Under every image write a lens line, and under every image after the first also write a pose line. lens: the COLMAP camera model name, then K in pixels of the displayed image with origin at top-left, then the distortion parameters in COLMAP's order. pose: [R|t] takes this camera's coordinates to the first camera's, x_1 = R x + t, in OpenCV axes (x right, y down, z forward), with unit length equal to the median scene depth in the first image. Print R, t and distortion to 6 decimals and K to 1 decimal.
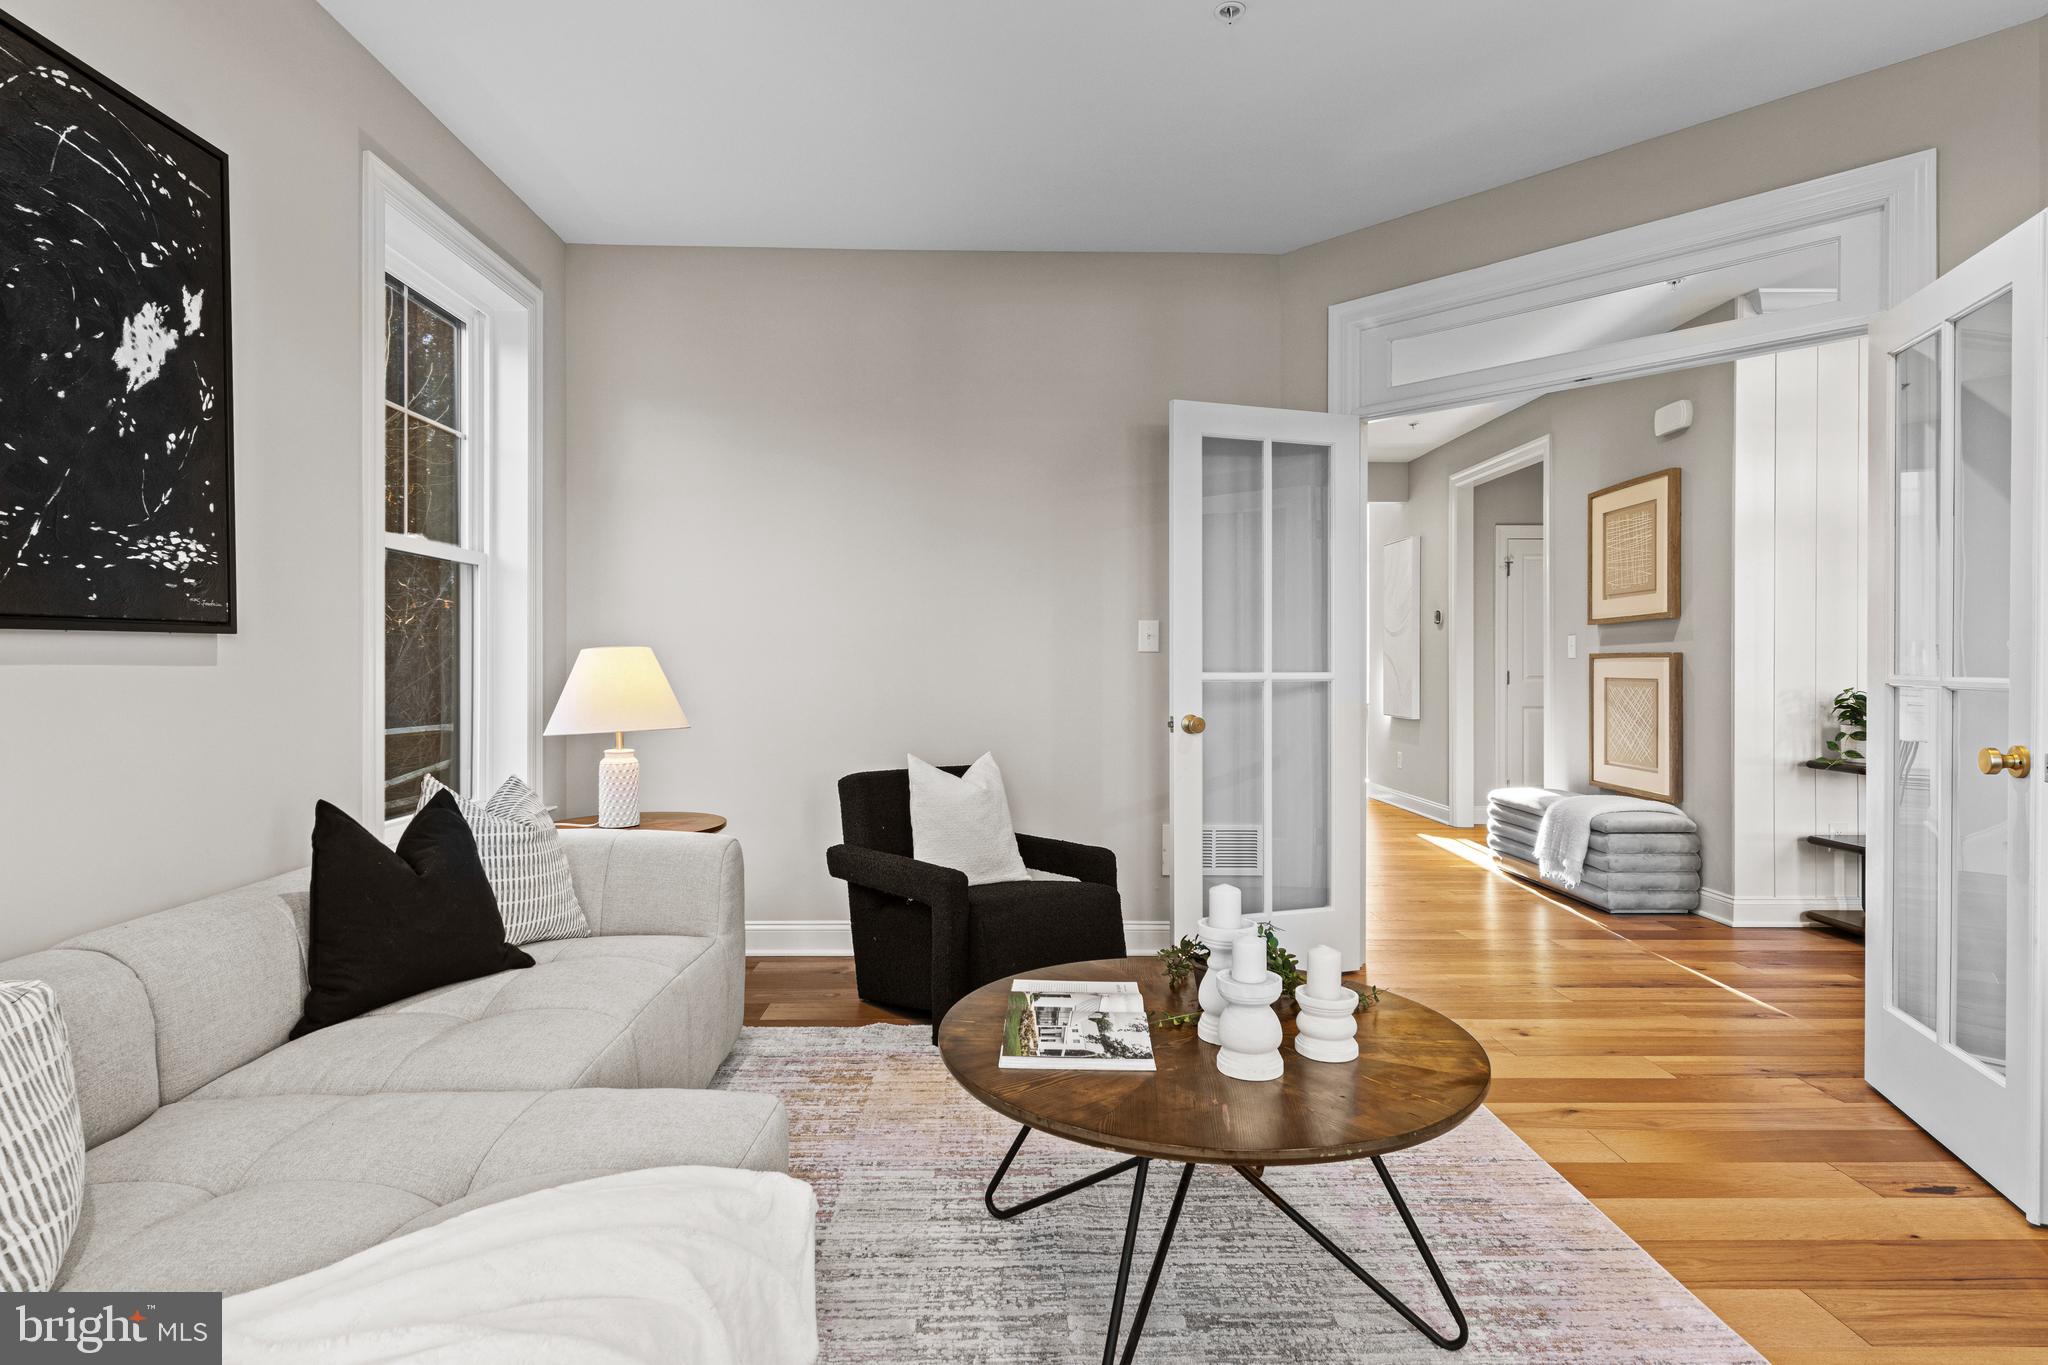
lens RADIAL K [[1042.1, 0, 1021.0], [0, 1042.1, 687.6], [0, 0, 1]] dist [0.011063, -0.000637]
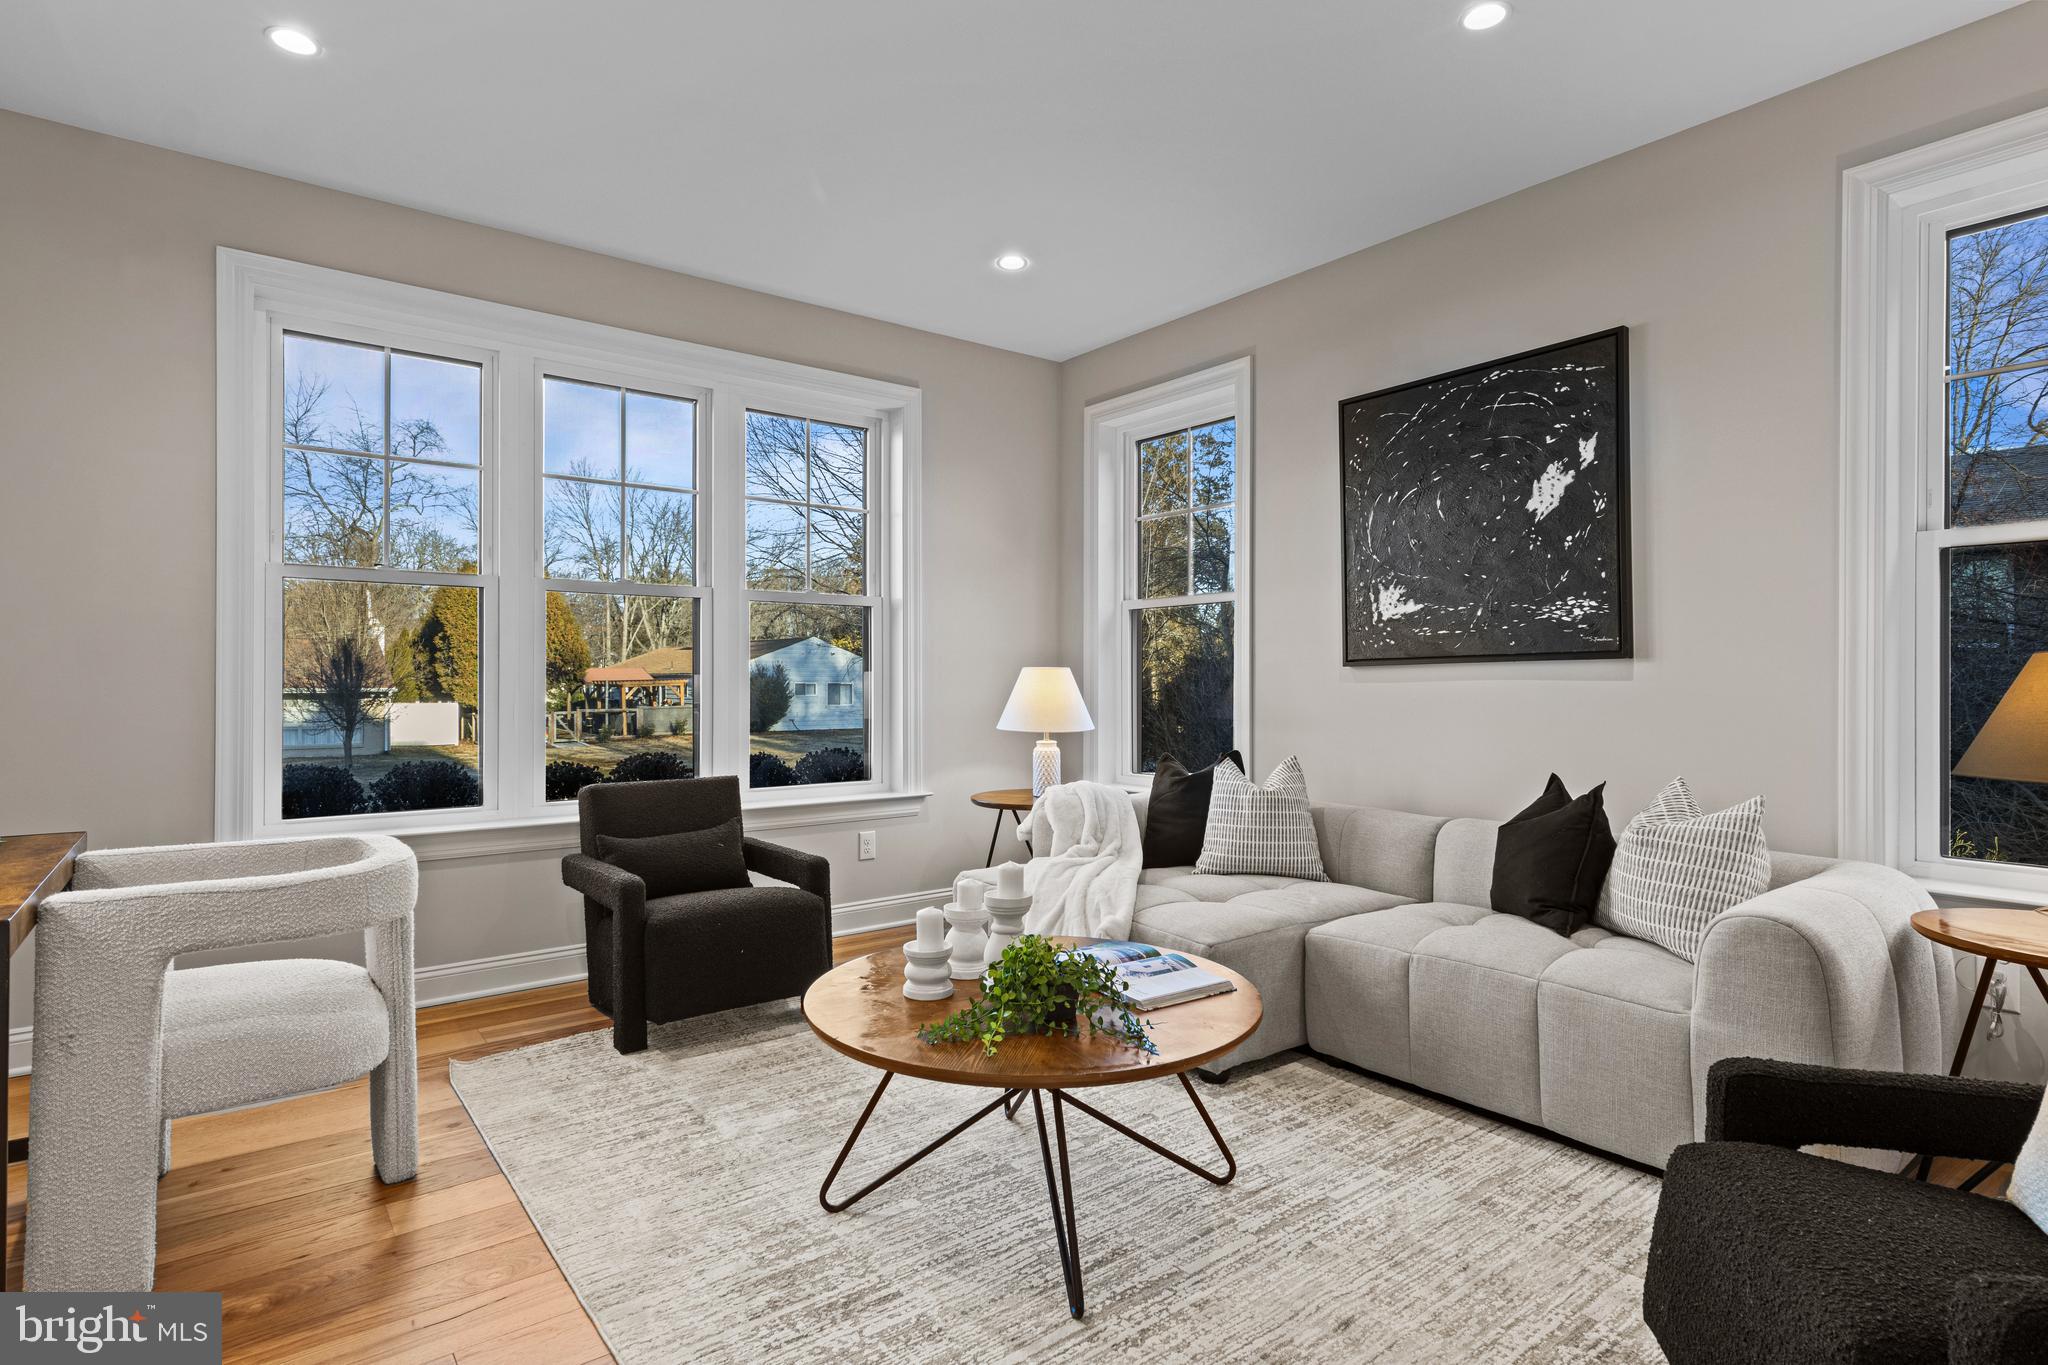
lens RADIAL K [[1042.1, 0, 1021.0], [0, 1042.1, 687.6], [0, 0, 1]] dist [0.011063, -0.000637]
pose [[-0.796501, 0.008511, -0.604578, 0.823069], [-0.009892, 0.999584, 0.027104, -0.045412], [0.604557, 0.027569, -0.796085, 1.766750]]
